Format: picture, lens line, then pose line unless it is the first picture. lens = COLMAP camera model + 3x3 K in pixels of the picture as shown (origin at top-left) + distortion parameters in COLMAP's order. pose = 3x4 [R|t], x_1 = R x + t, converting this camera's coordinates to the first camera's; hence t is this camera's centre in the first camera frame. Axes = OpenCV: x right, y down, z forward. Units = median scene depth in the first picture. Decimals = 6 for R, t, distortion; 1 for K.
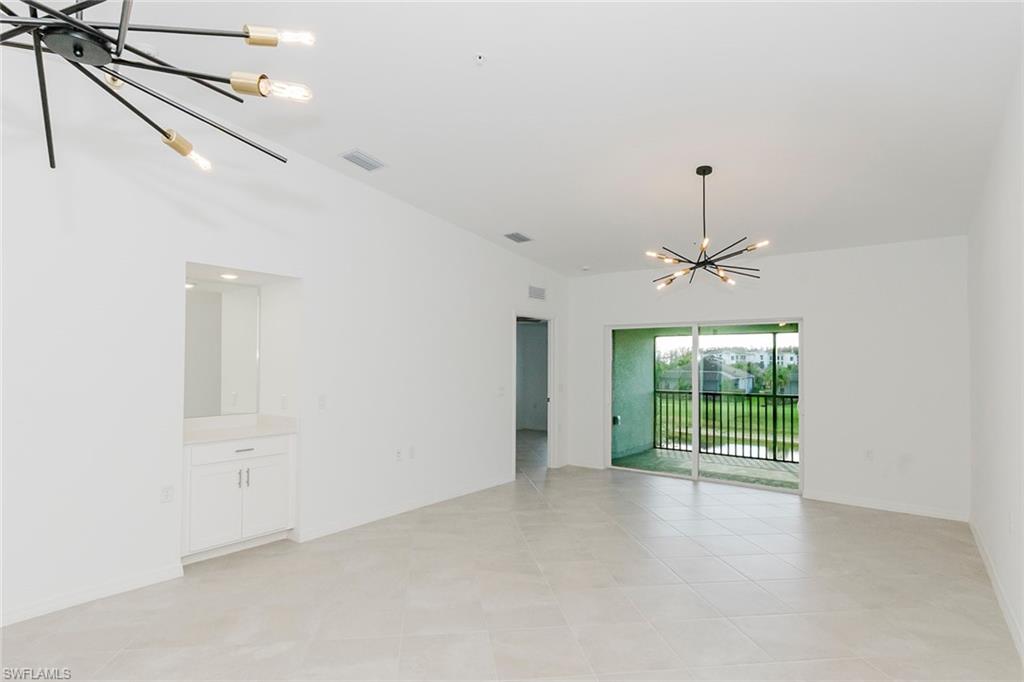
lens RADIAL K [[534.9, 0, 499.4], [0, 534.9, 353.5], [0, 0, 1]] dist [-0.003782, 0.000144]
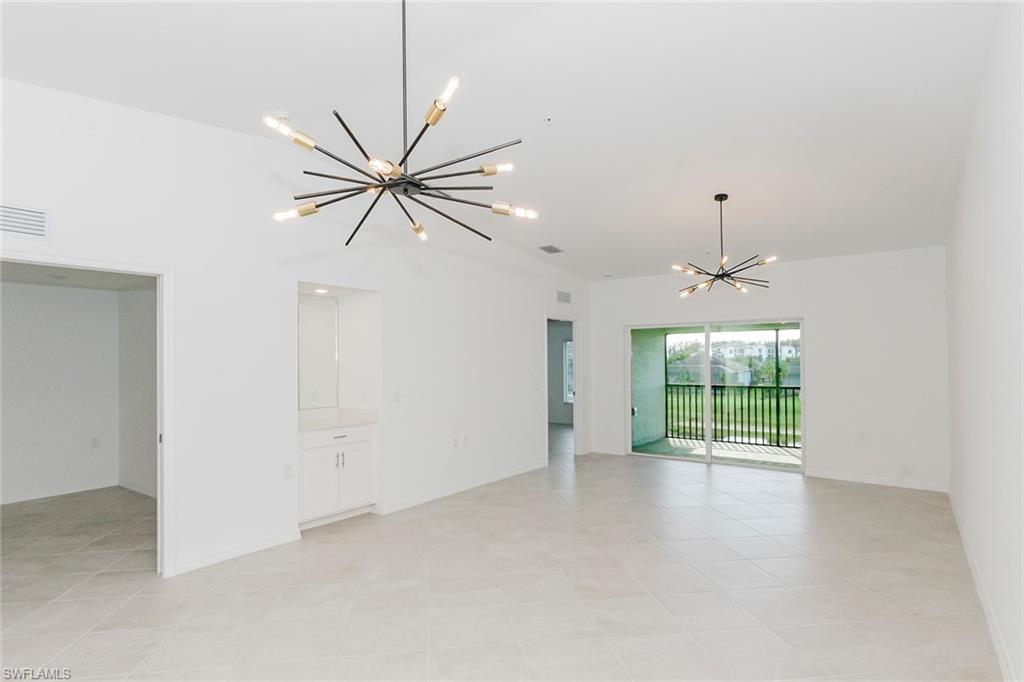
lens RADIAL K [[534.9, 0, 499.4], [0, 534.9, 353.5], [0, 0, 1]] dist [-0.003782, 0.000144]
pose [[0.999917, -0.012511, 0.002924, -0.073606], [0.012493, 0.999902, 0.006352, -0.005249], [-0.003003, -0.006315, 0.999976, -0.118521]]
